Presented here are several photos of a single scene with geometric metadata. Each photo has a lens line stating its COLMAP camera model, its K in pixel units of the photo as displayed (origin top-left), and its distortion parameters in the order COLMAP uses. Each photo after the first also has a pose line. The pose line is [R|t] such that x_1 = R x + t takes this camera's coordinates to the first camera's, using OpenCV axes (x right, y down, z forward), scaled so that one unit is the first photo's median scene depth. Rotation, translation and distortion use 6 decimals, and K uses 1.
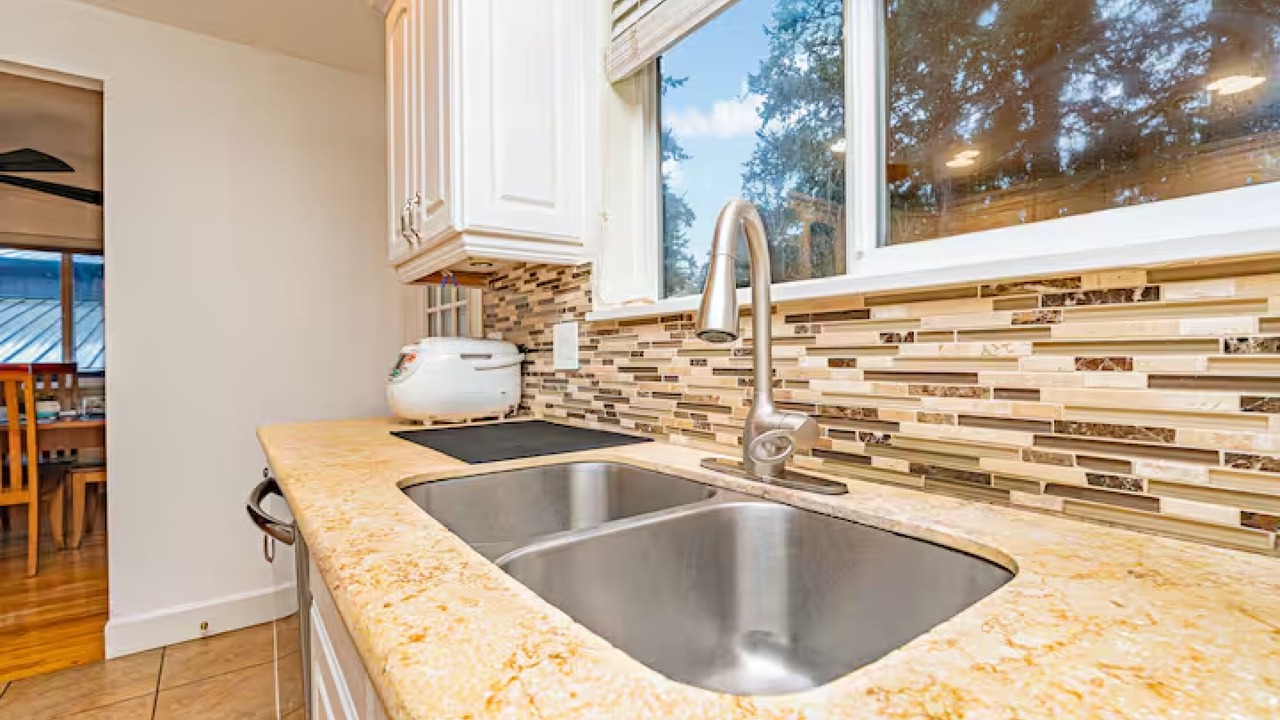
lens RADIAL K [[580.1, 0, 644.0], [0, 580.1, 356.8], [0, 0, 1]] dist [-0.001626, -0.000068]
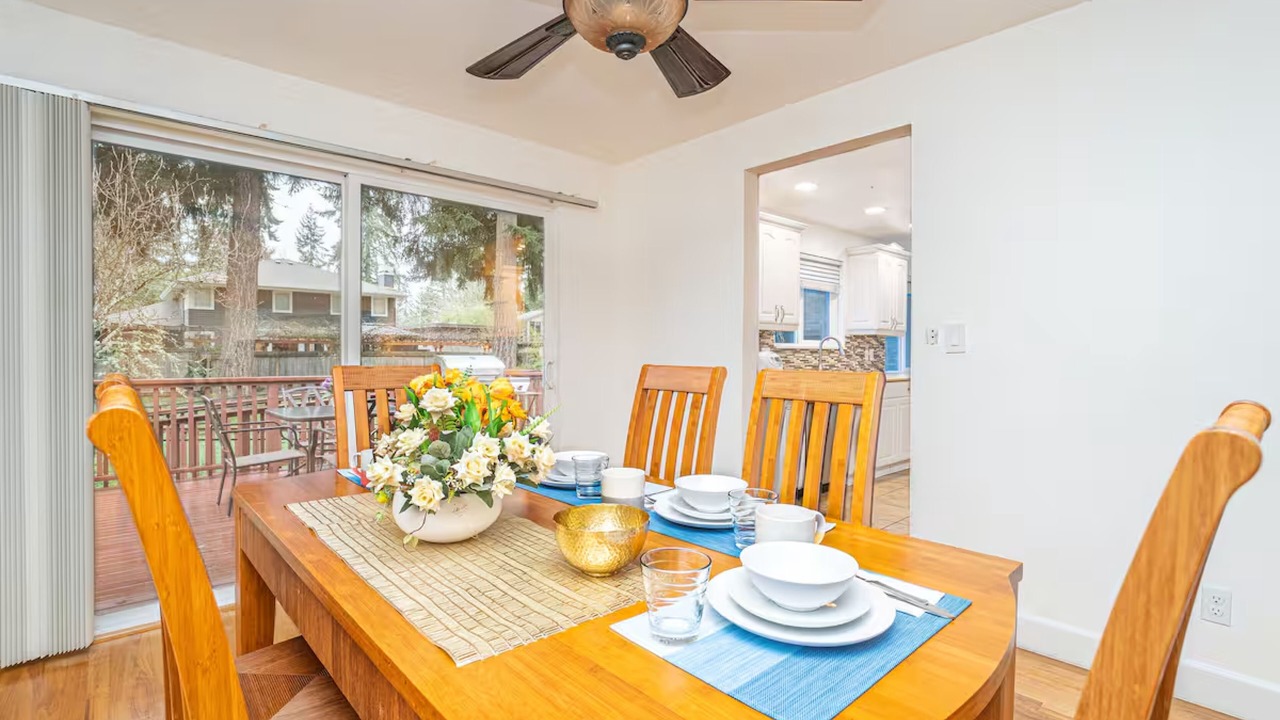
lens RADIAL K [[580.1, 0, 644.0], [0, 580.1, 356.8], [0, 0, 1]] dist [-0.001626, -0.000068]
pose [[-0.102469, -0.008464, 0.994700, -4.042253], [-0.008920, 0.999931, 0.007590, -0.030216], [-0.994696, -0.008095, -0.102538, 2.411830]]
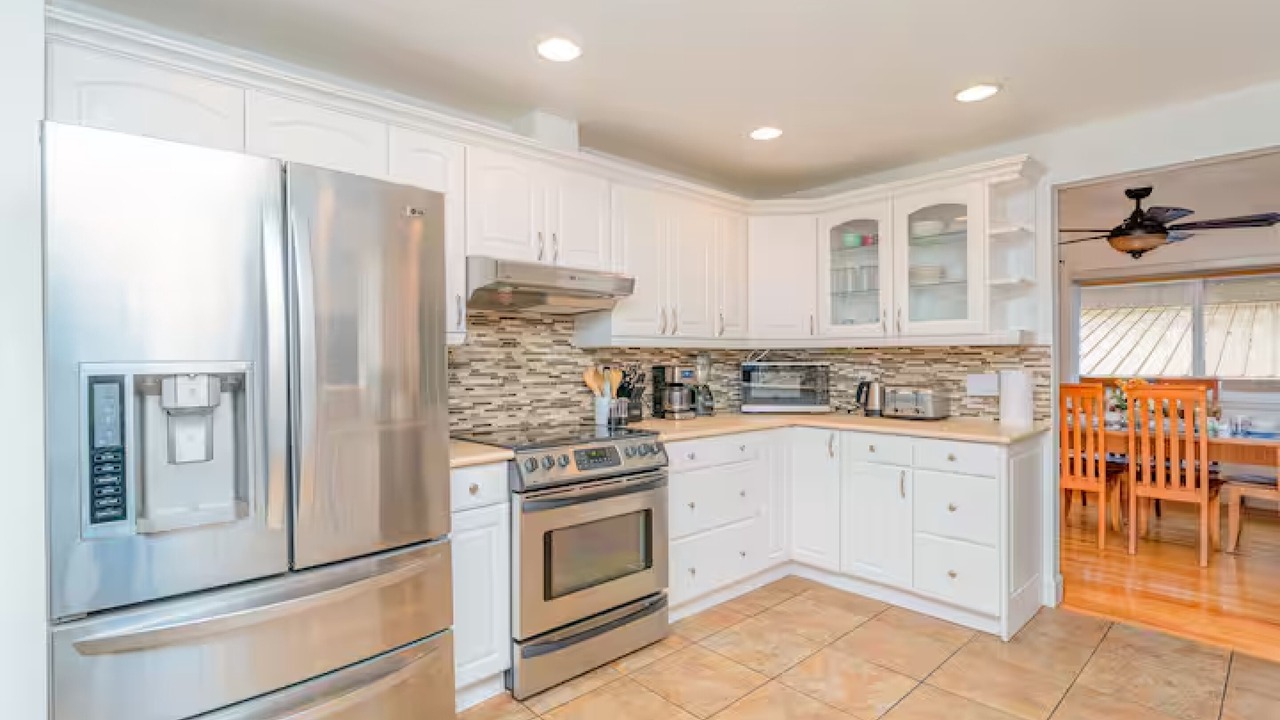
lens RADIAL K [[612.2, 0, 640.0], [0, 612.2, 360.0], [0, 0, 1]] dist [-0.000938, -0.000087]
pose [[0.106274, 0.013194, -0.994249, 0.090175], [0.001028, 0.999910, 0.013379, -0.116562], [0.994336, -0.002444, 0.106251, -0.540422]]
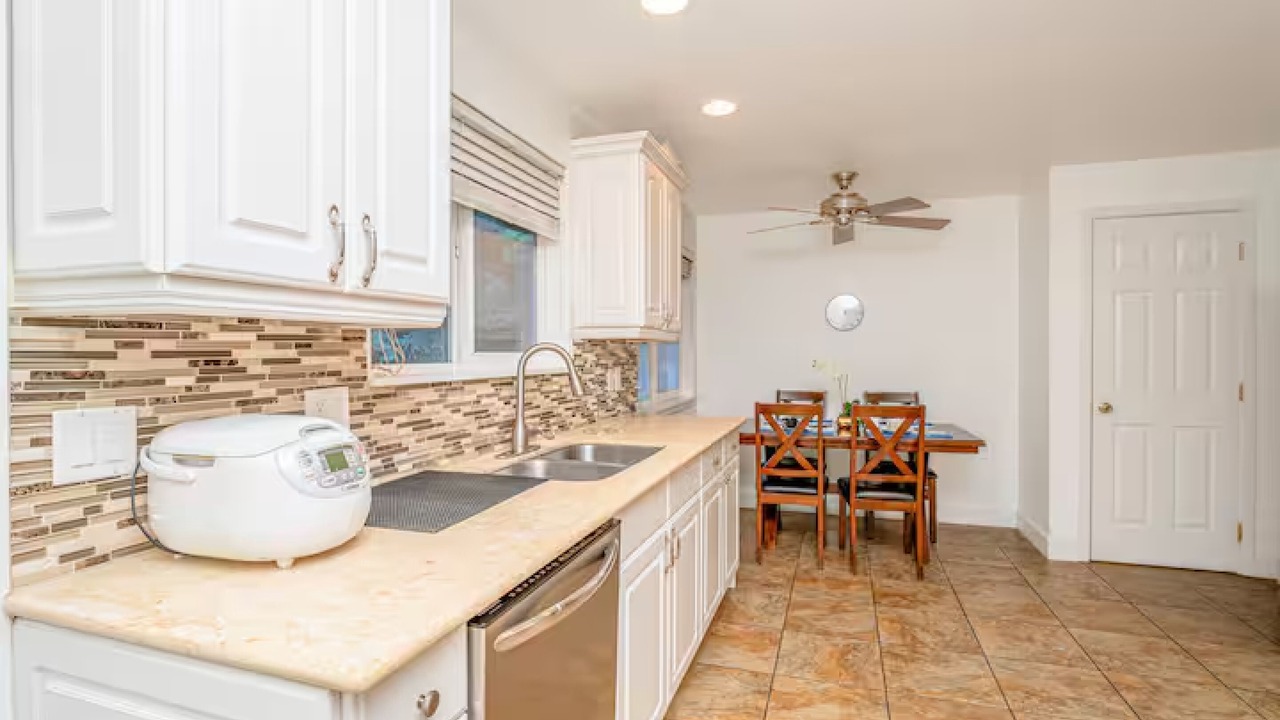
lens RADIAL K [[612.2, 0, 640.0], [0, 612.2, 360.0], [0, 0, 1]] dist [-0.000938, -0.000087]
pose [[-0.577573, -0.005842, 0.816318, -1.403307], [0.001733, 0.999963, 0.008382, -0.128498], [-0.816337, 0.006256, -0.577542, 1.349732]]
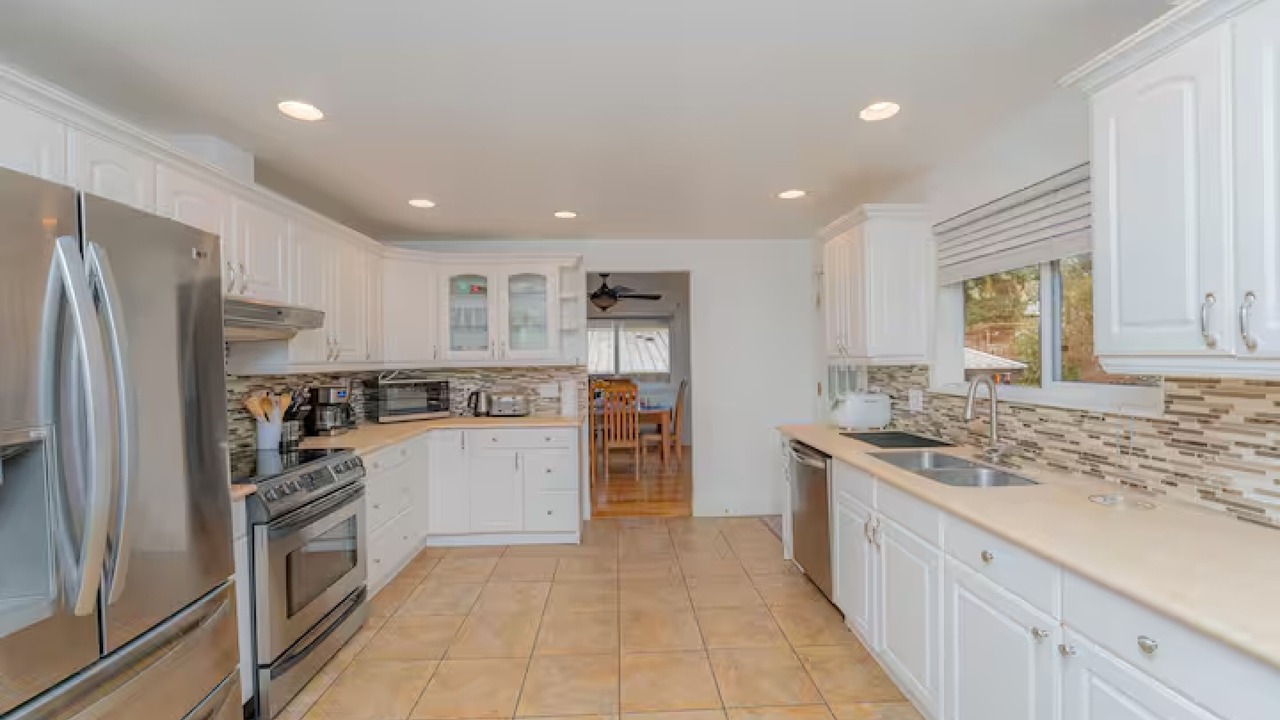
lens RADIAL K [[525.7, 0, 642.7], [0, 525.7, 356.7], [0, 0, 1]] dist [-0.001182, -0.000050]
pose [[0.831544, 0.002645, -0.555453, 0.132717], [0.000864, 0.999981, 0.006056, -0.230069], [0.555458, -0.005516, 0.831526, -1.466029]]
